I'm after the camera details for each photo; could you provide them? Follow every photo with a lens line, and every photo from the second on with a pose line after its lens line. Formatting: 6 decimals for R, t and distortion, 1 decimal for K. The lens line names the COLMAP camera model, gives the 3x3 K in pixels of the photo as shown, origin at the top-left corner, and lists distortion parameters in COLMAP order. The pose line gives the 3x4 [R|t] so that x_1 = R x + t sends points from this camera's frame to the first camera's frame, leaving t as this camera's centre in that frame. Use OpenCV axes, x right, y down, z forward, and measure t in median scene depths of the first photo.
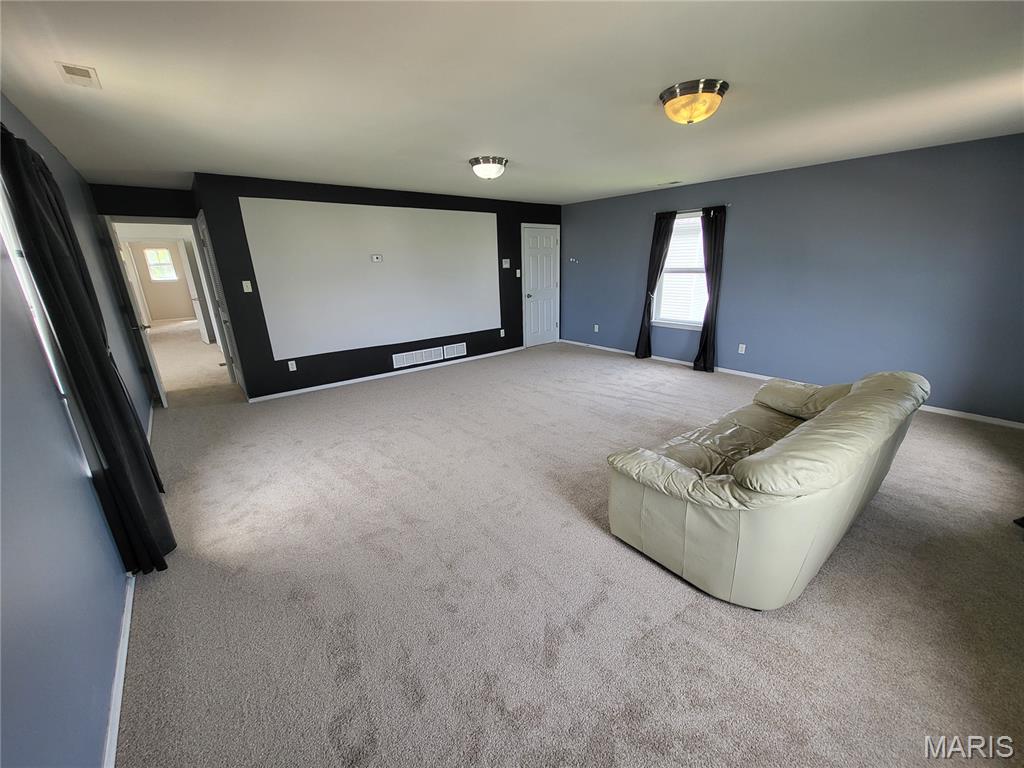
lens RADIAL K [[404.5, 0, 513.8], [0, 404.5, 391.5], [0, 0, 1]] dist [-0.002752, -0.000218]
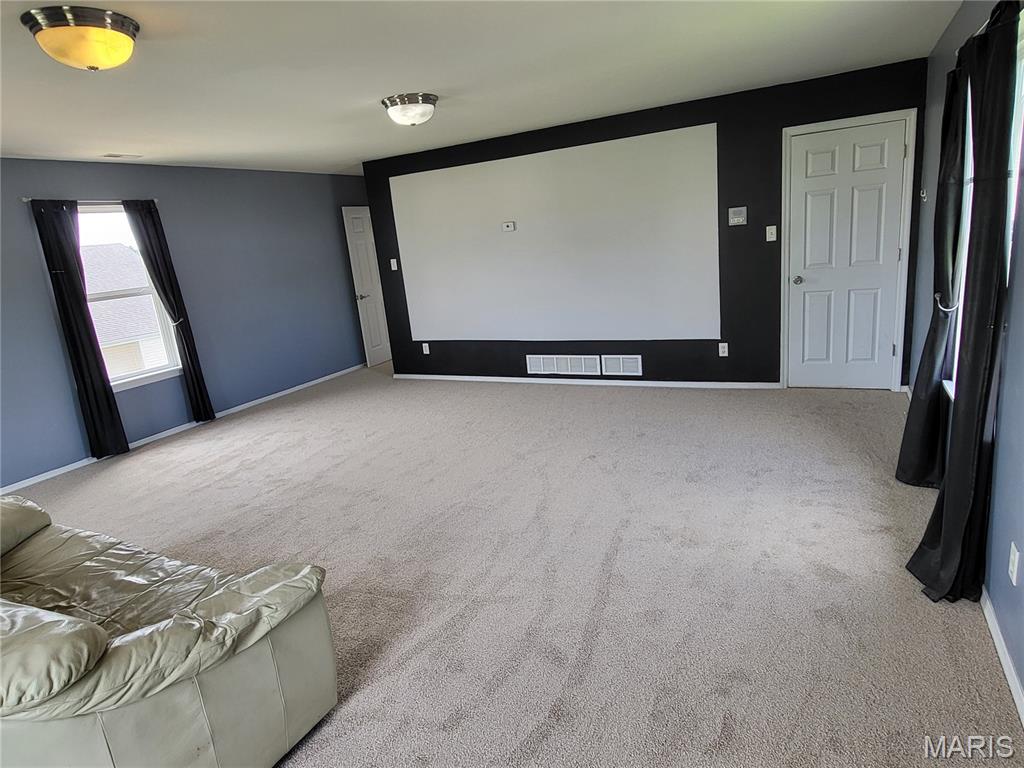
lens RADIAL K [[609.8, 0, 514.1], [0, 609.8, 387.3], [0, 0, 1]] dist [0.007289, -0.002858]
pose [[0.394274, 0.209764, -0.894733, 0.749411], [-0.198813, 0.970015, 0.139804, -0.199125], [0.897230, 0.122764, 0.424155, 0.560566]]
